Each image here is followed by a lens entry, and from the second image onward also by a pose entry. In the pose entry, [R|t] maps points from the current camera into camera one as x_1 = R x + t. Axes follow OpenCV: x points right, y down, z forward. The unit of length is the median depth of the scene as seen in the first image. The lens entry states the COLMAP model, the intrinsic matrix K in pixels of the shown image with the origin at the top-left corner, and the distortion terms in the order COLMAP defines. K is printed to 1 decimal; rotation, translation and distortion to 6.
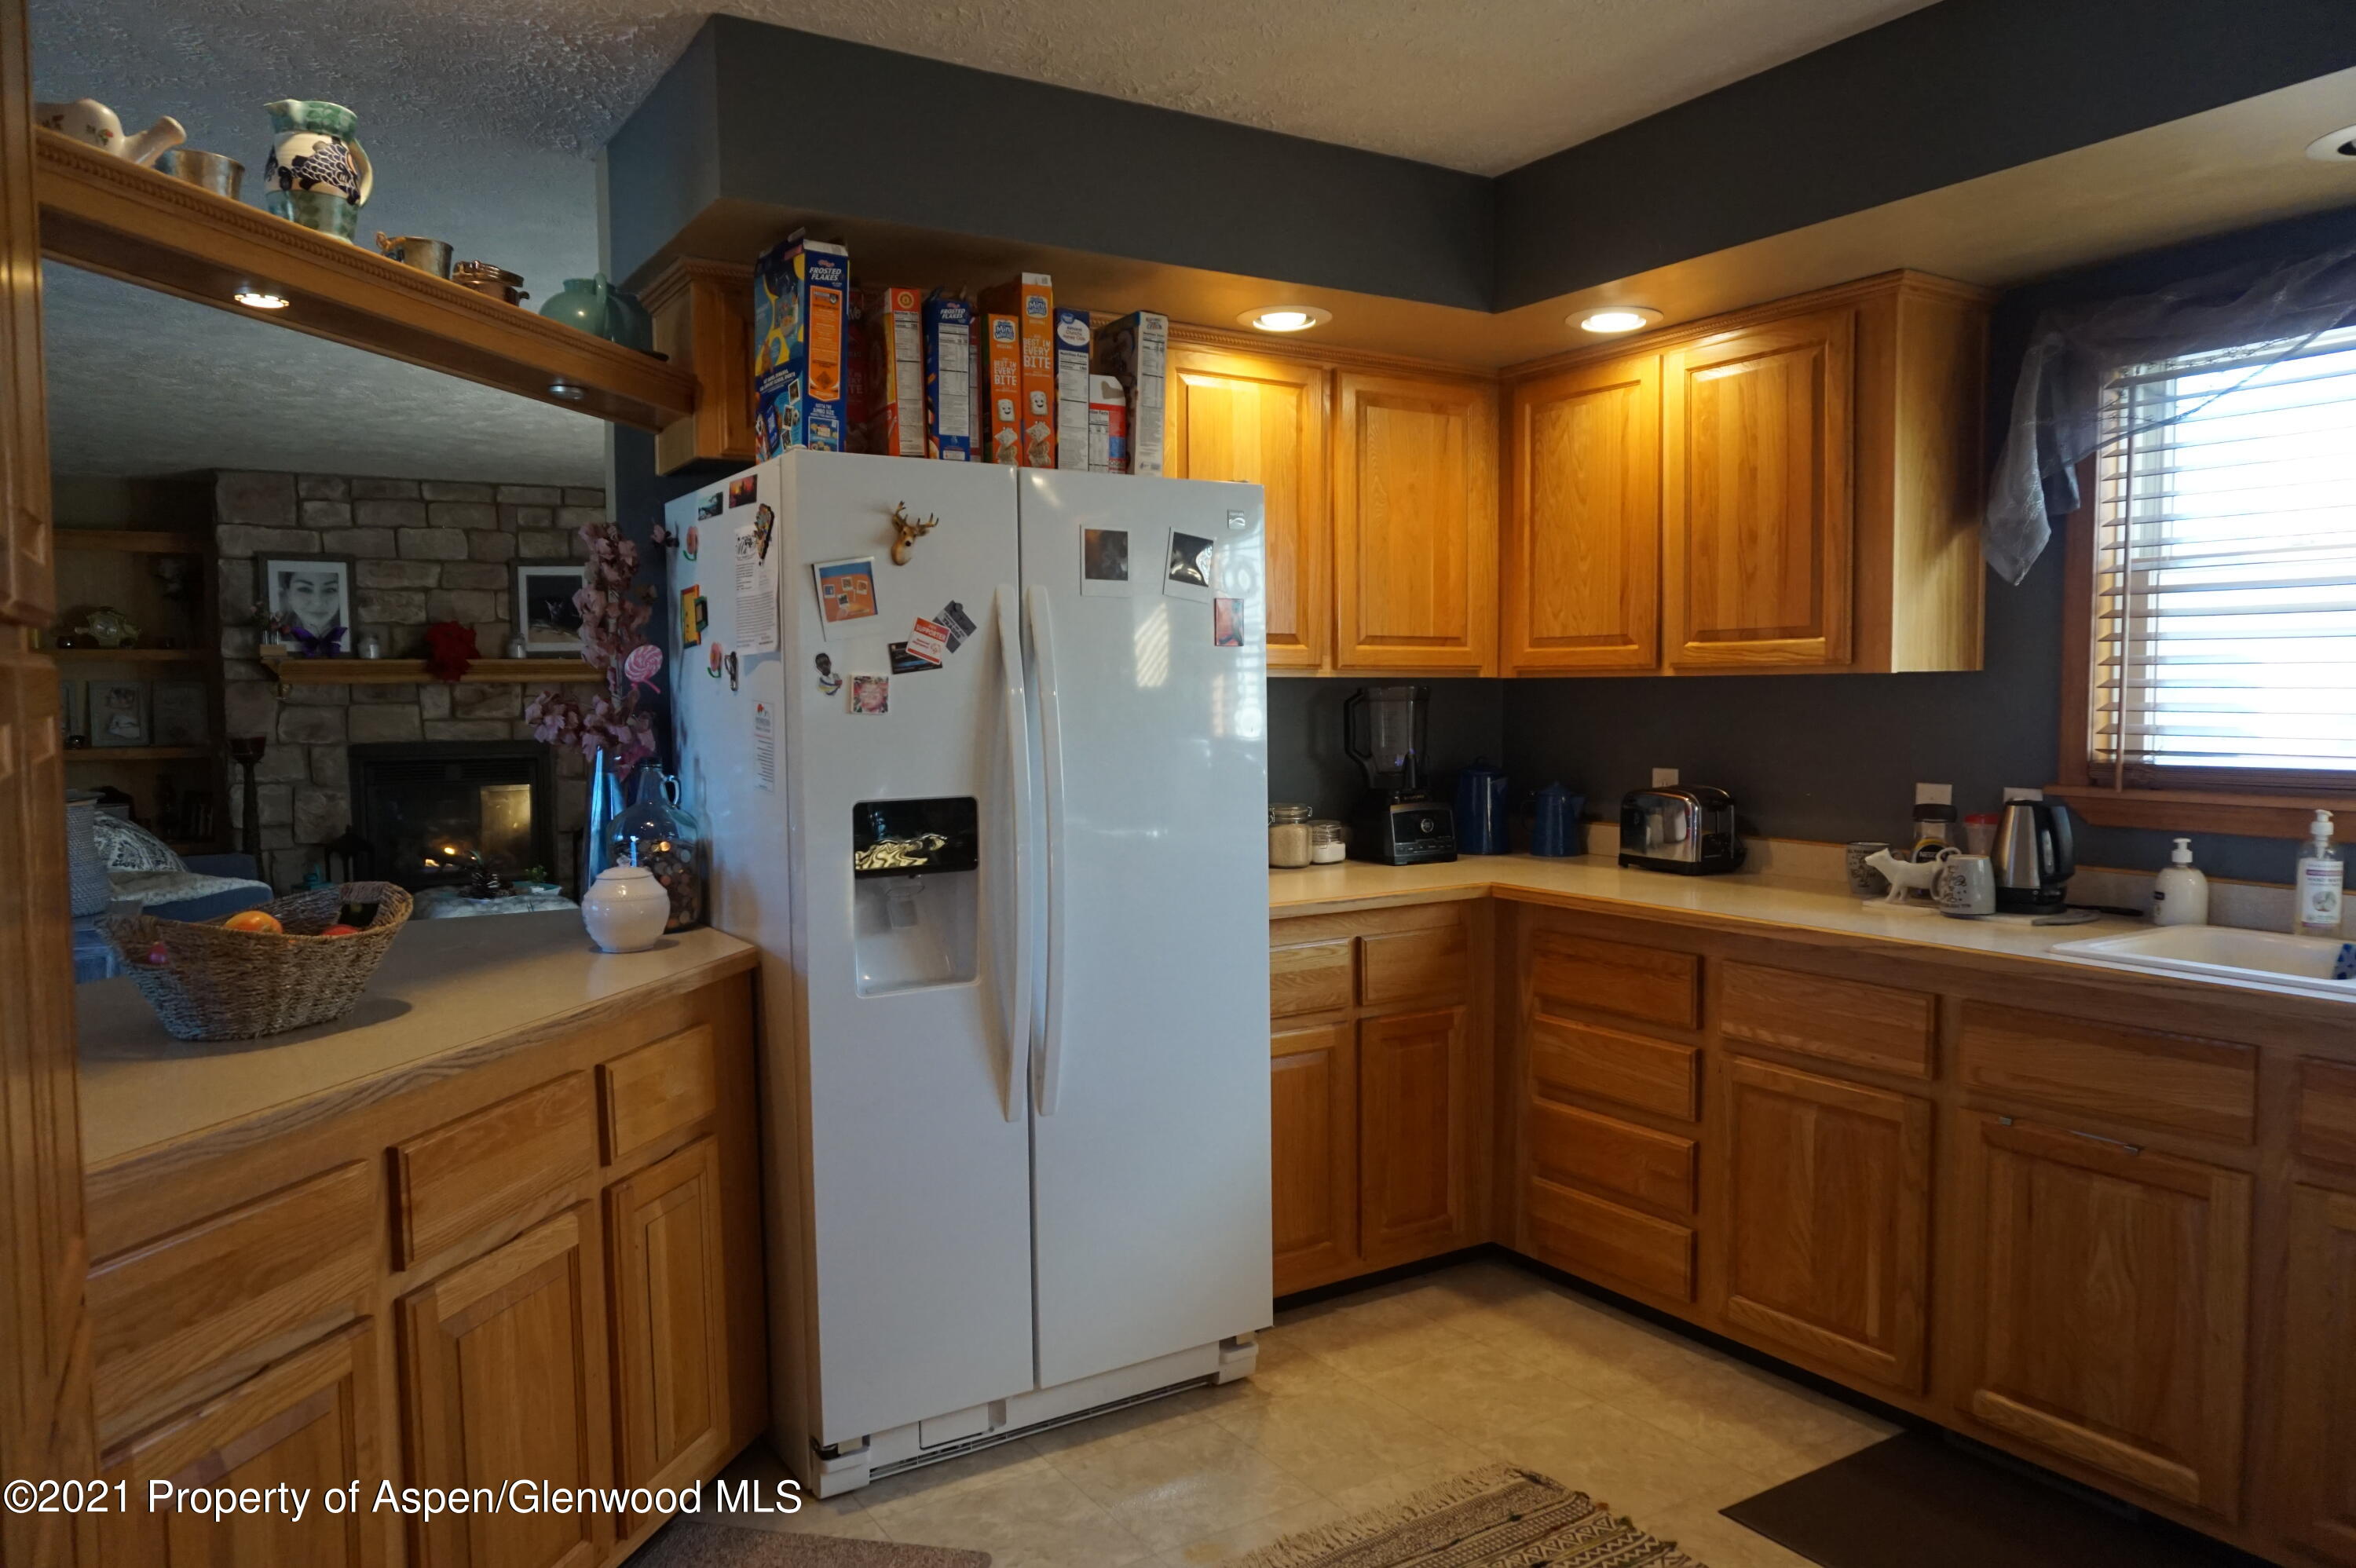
lens RADIAL K [[1583.0, 0, 1180.2], [0, 1583.0, 788.4], [0, 0, 1]] dist [-0.048346, 0.042069]
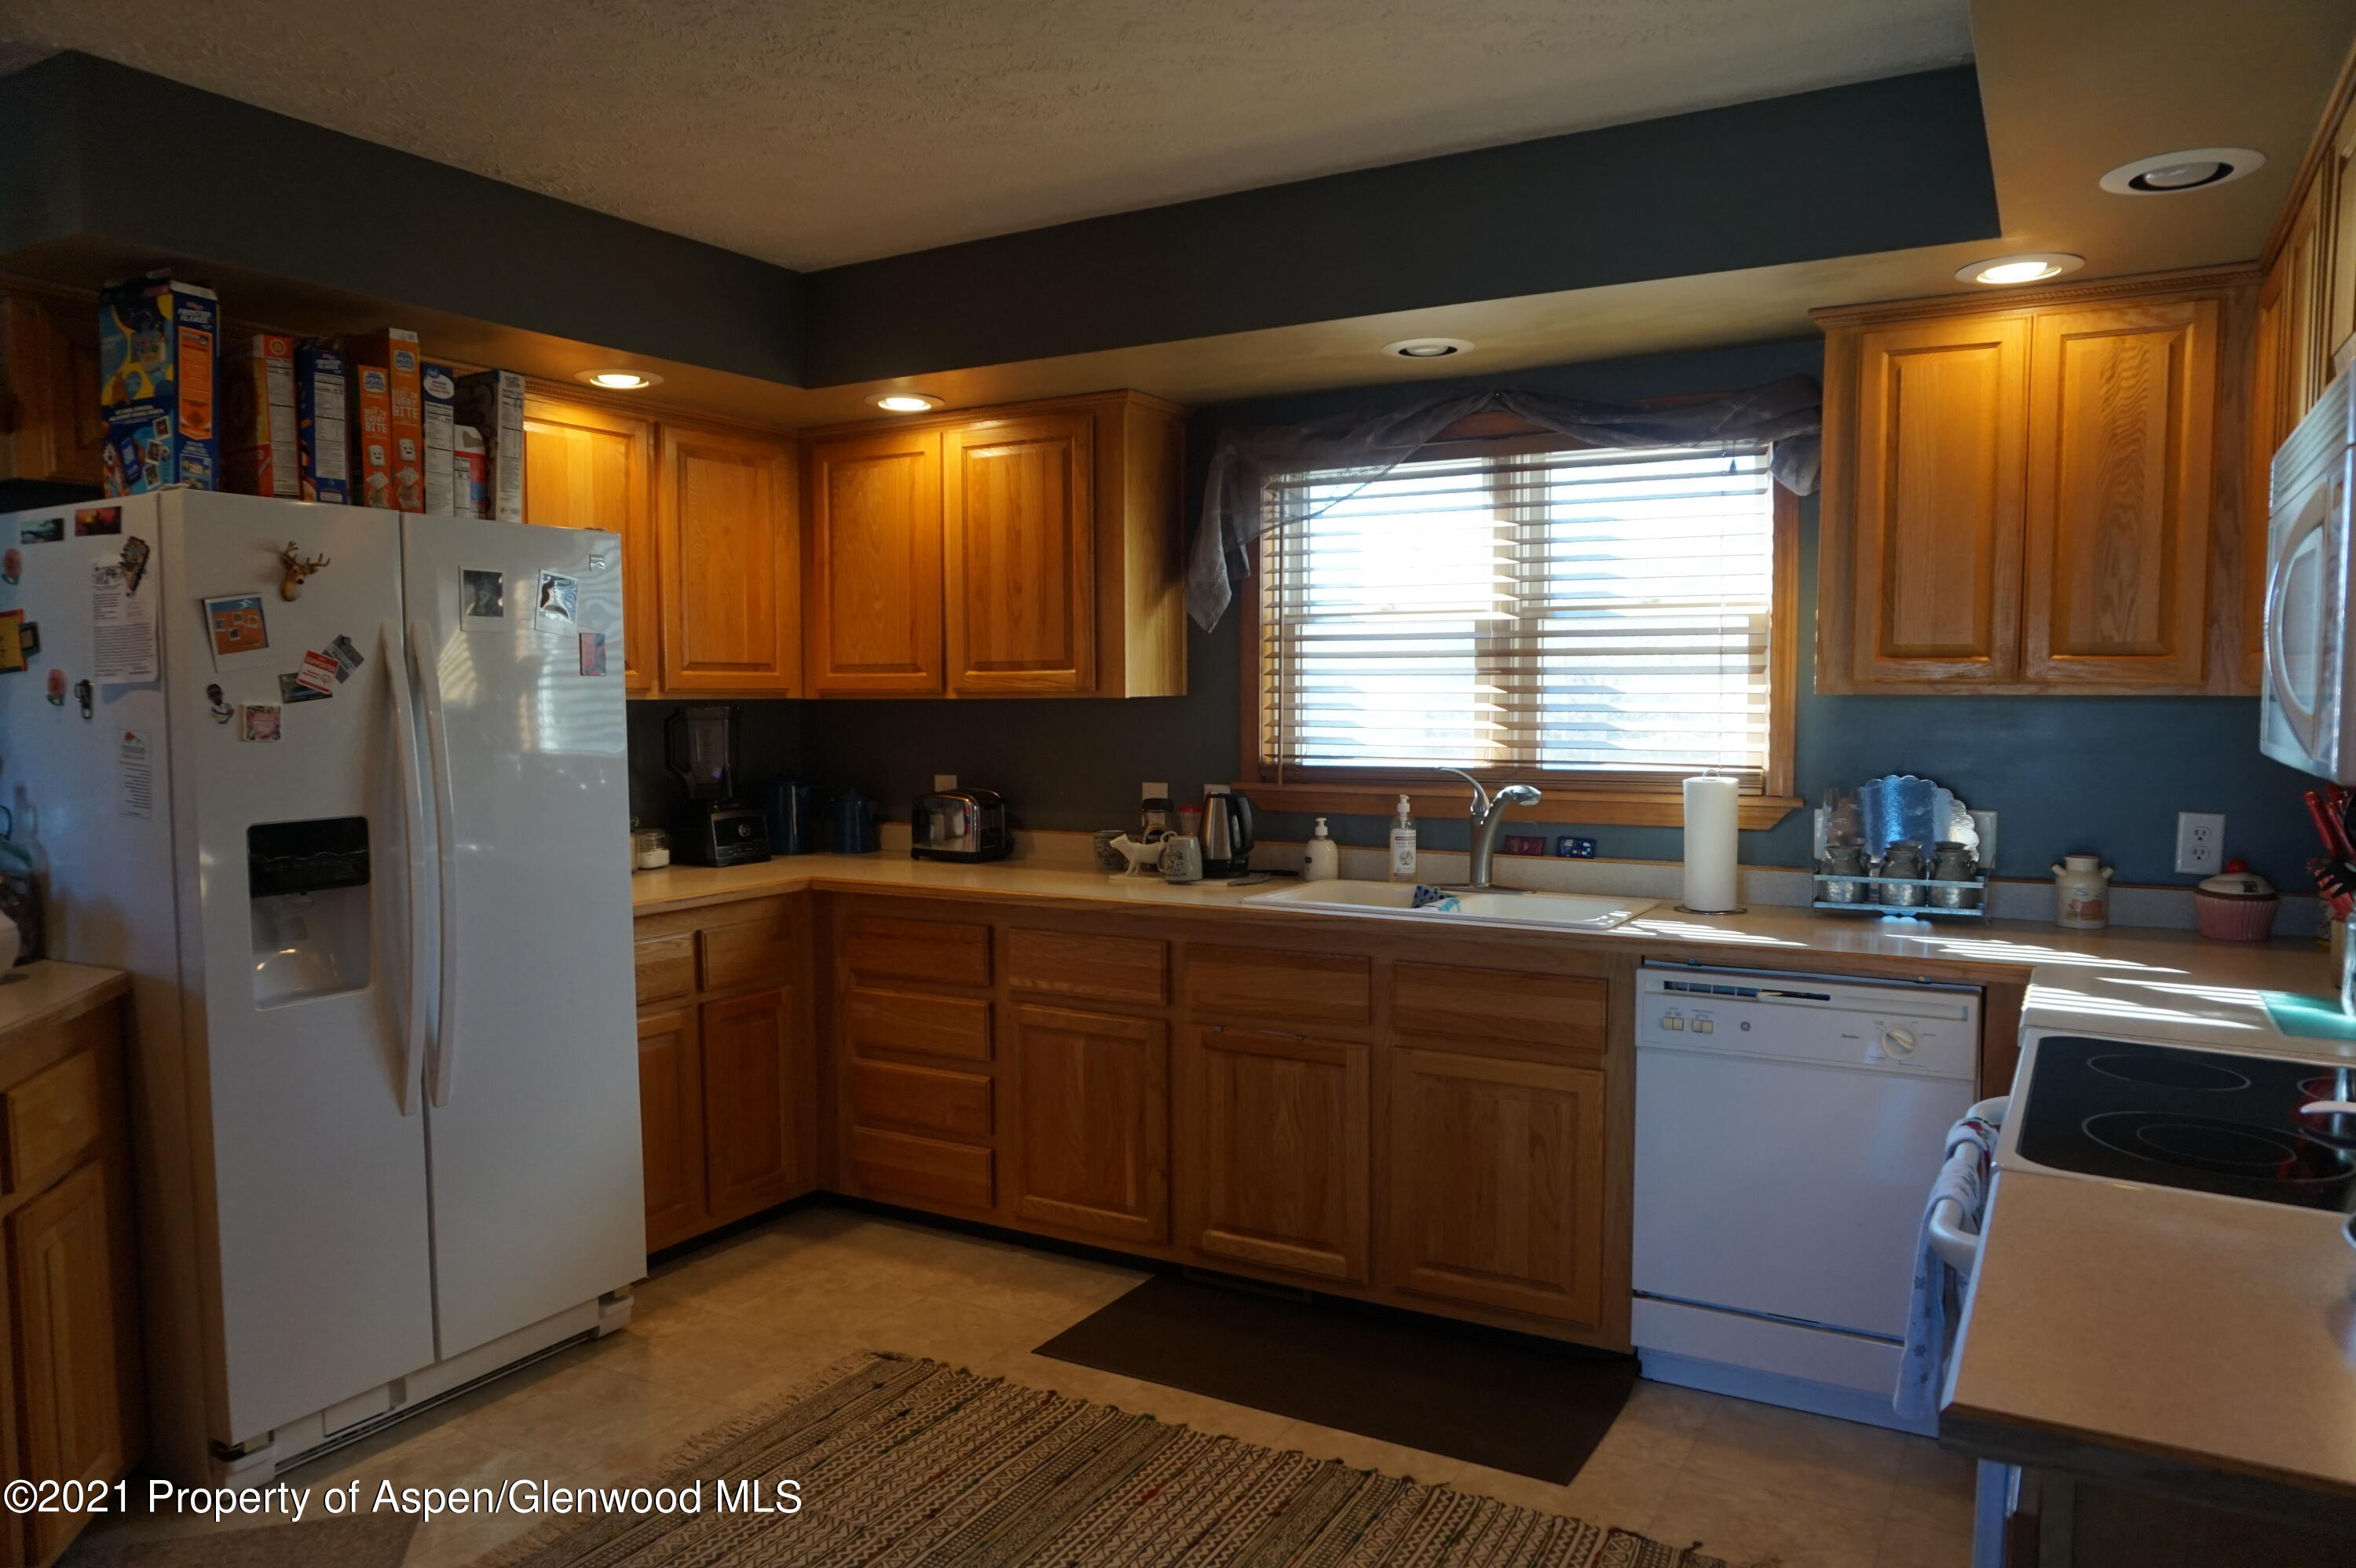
lens RADIAL K [[1583.0, 0, 1180.2], [0, 1583.0, 788.4], [0, 0, 1]] dist [-0.048346, 0.042069]
pose [[0.884058, -0.025487, 0.466682, -0.122249], [0.027182, 0.999626, 0.003102, -0.002013], [-0.466586, 0.009943, 0.884420, -0.180870]]
